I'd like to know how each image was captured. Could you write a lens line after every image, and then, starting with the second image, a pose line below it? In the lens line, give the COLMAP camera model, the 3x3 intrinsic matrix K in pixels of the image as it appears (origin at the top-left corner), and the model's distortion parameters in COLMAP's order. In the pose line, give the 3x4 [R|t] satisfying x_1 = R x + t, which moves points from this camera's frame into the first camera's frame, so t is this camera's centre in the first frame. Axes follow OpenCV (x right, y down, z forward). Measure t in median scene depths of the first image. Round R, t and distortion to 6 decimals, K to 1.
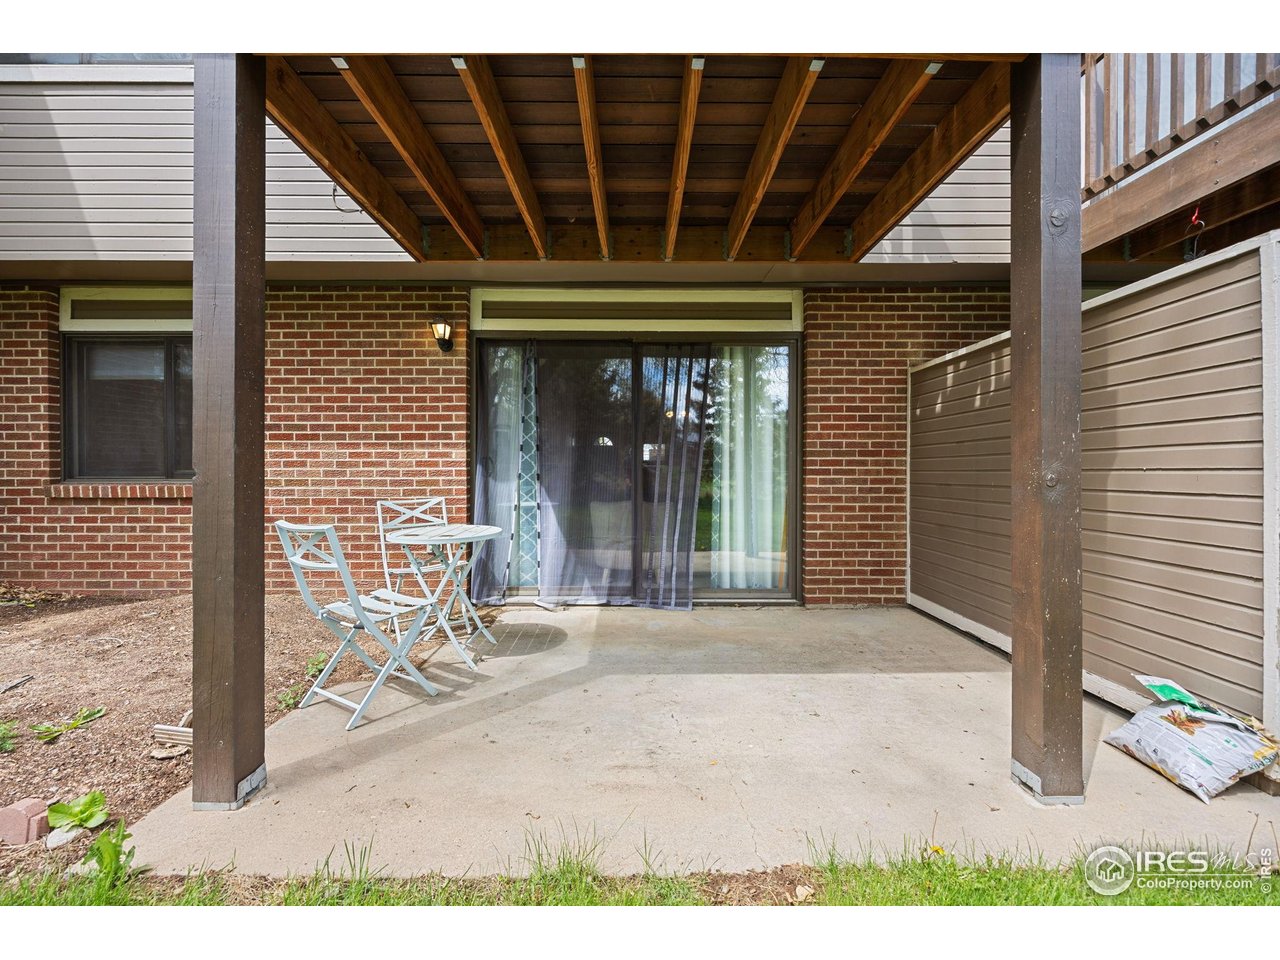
lens RADIAL K [[519.9, 0, 641.5], [0, 519.9, 476.2], [0, 0, 1]] dist [-0.000915, 0.000544]
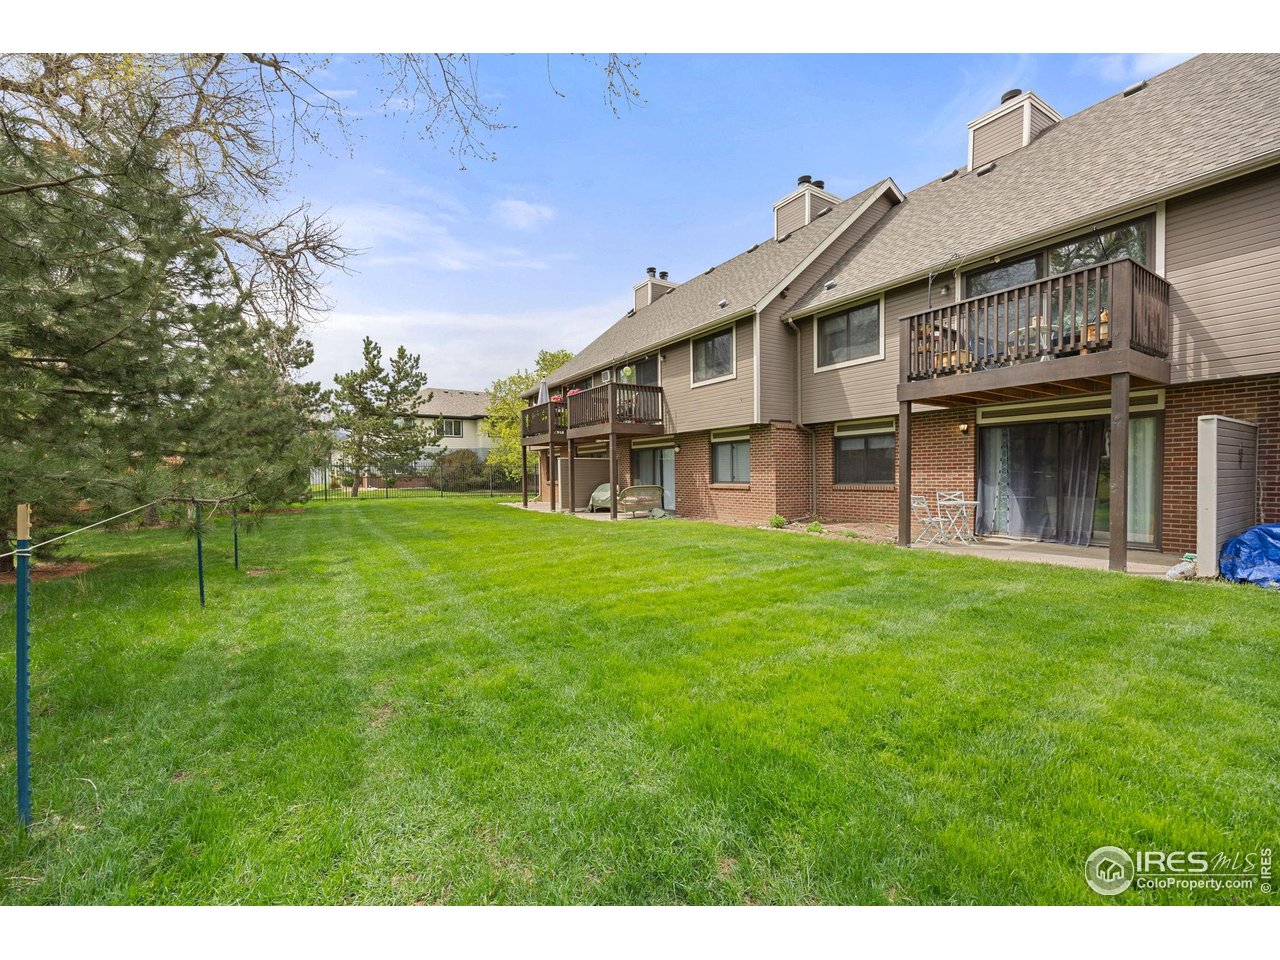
lens RADIAL K [[519.9, 0, 640.2], [0, 519.9, 482.6], [0, 0, 1]] dist [-0.000915, 0.000544]
pose [[0.537948, 0.006583, -0.842952, 0.899934], [-0.004061, 0.999978, 0.005218, -0.010783], [0.842968, 0.000617, 0.537963, -1.683686]]
